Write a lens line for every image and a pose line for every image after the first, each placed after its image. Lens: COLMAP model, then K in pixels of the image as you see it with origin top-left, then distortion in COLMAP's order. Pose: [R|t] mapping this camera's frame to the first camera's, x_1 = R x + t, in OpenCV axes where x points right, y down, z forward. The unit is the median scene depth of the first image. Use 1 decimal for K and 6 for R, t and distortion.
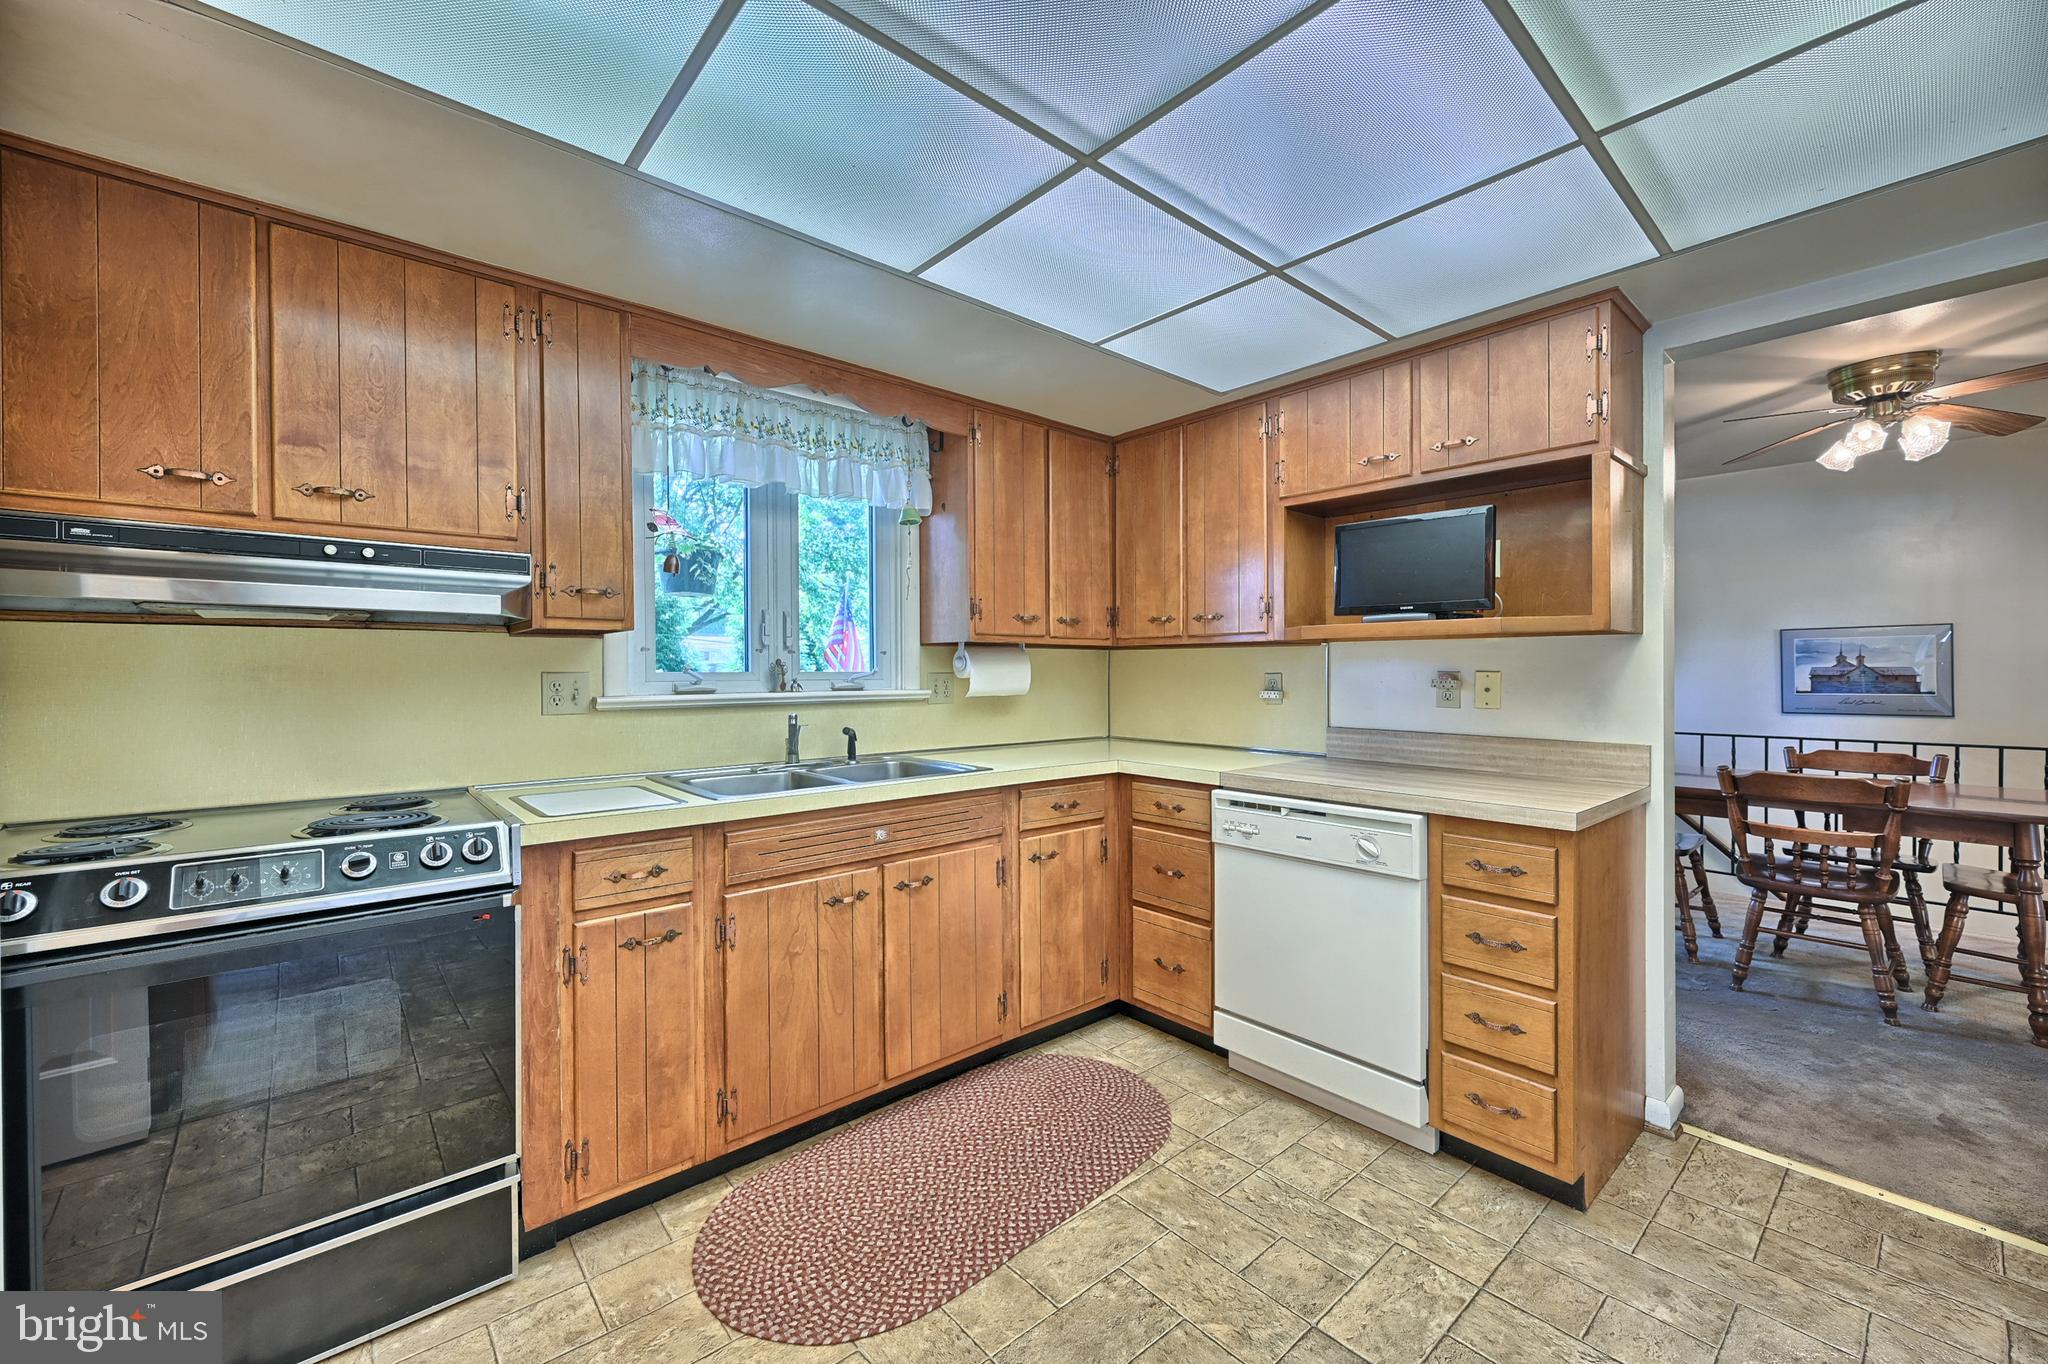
lens RADIAL K [[813.1, 0, 1027.4], [0, 813.1, 678.4], [0, 0, 1]] dist [-0.000123, -0.000088]
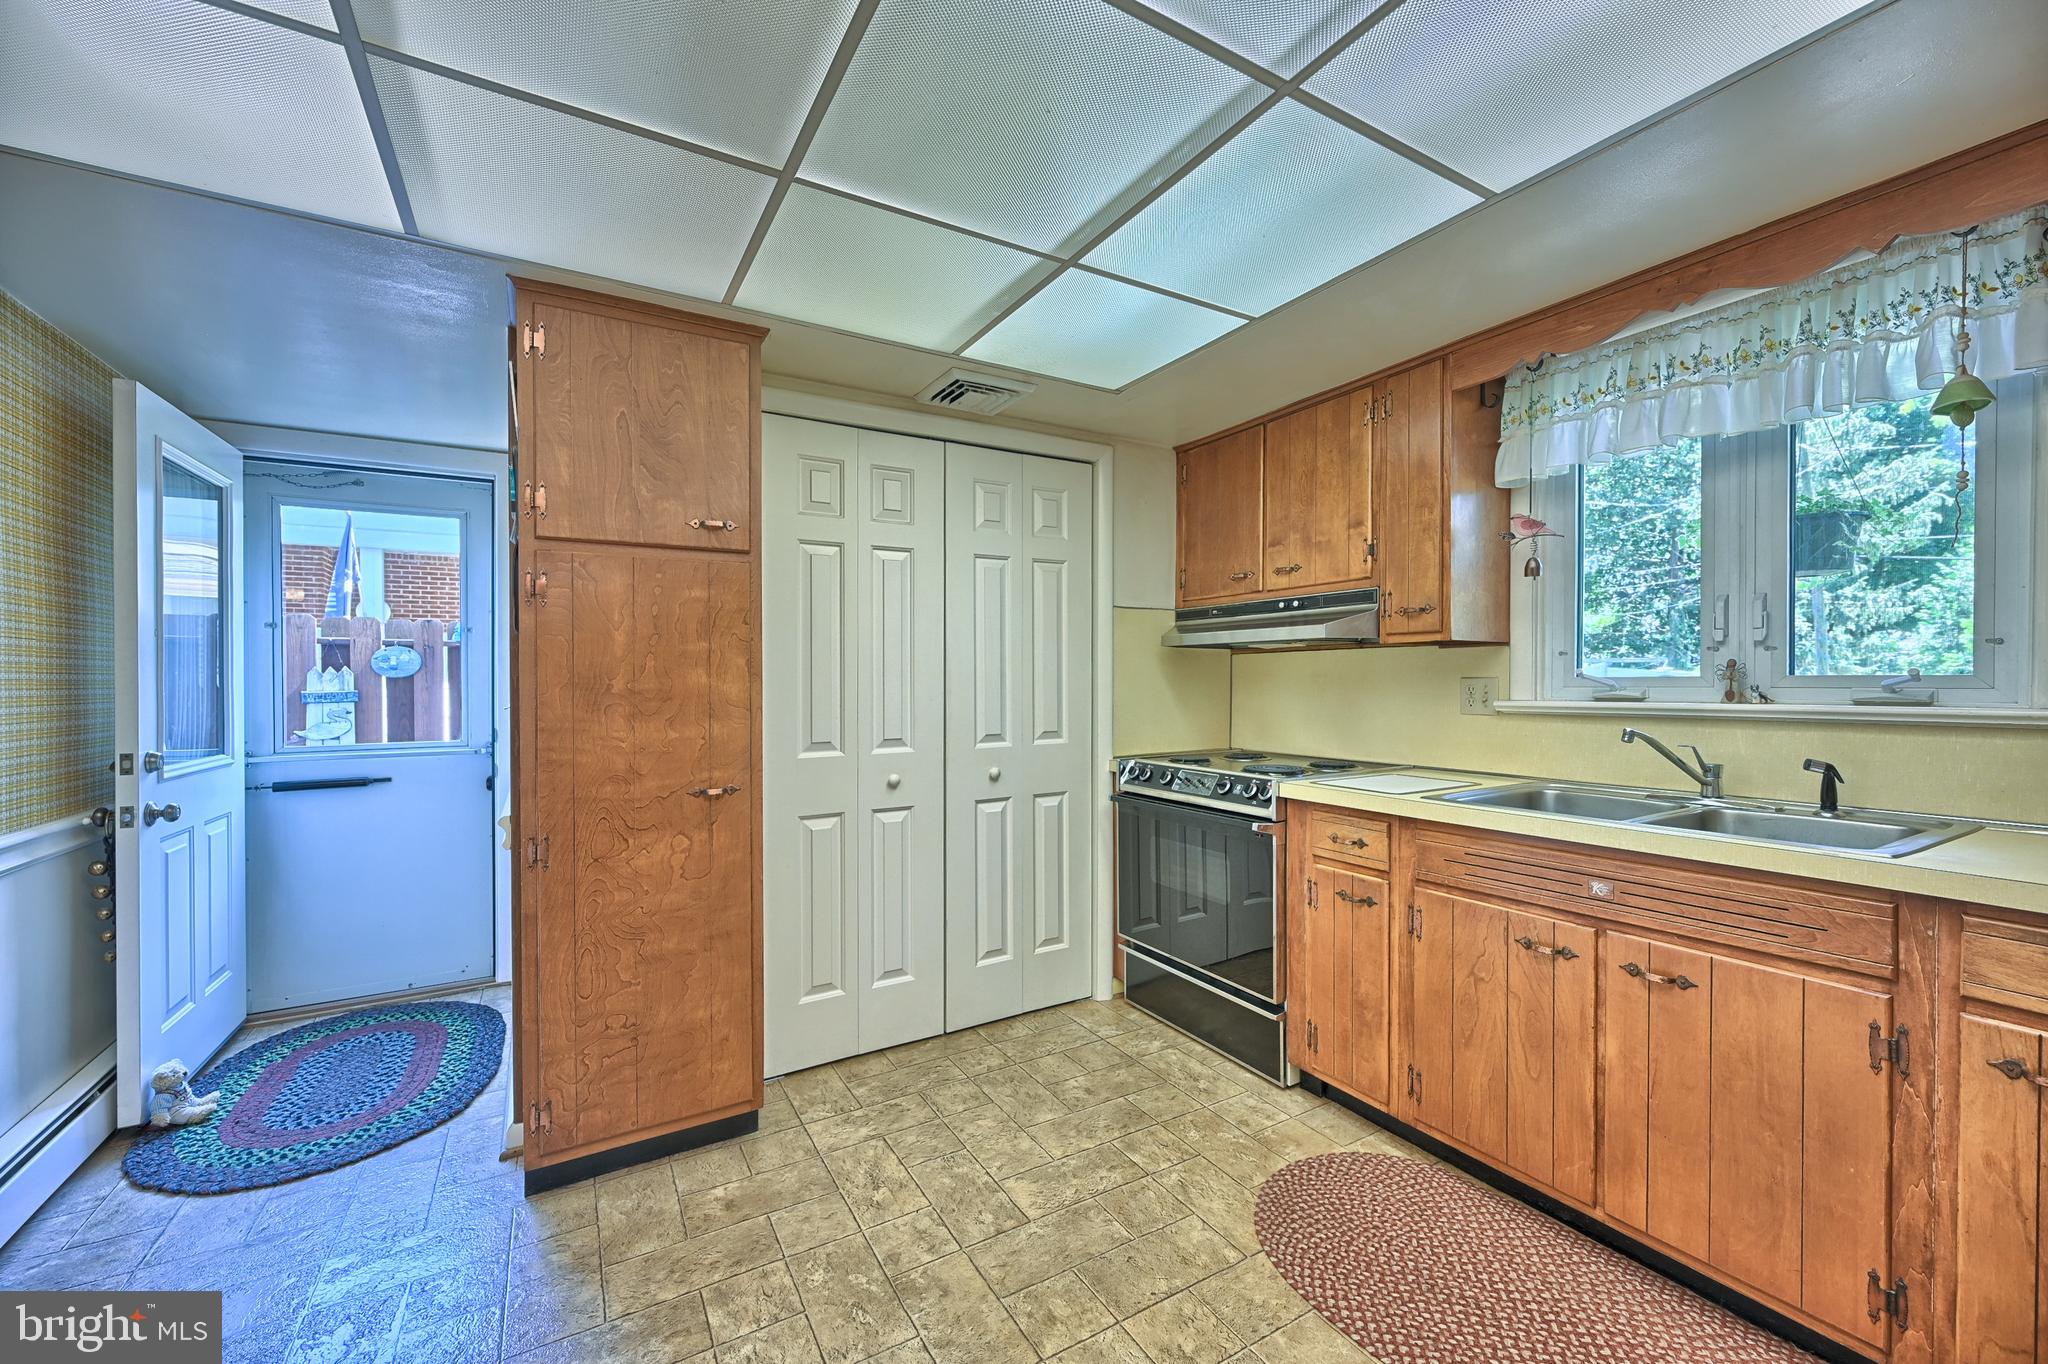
lens RADIAL K [[813.1, 0, 1027.4], [0, 813.1, 678.4], [0, 0, 1]] dist [-0.000123, -0.000088]
pose [[-0.185229, 0.005162, -0.982682, 0.731803], [0.001066, 0.999987, 0.005052, -0.013146], [0.982695, -0.000112, -0.185232, 0.658389]]
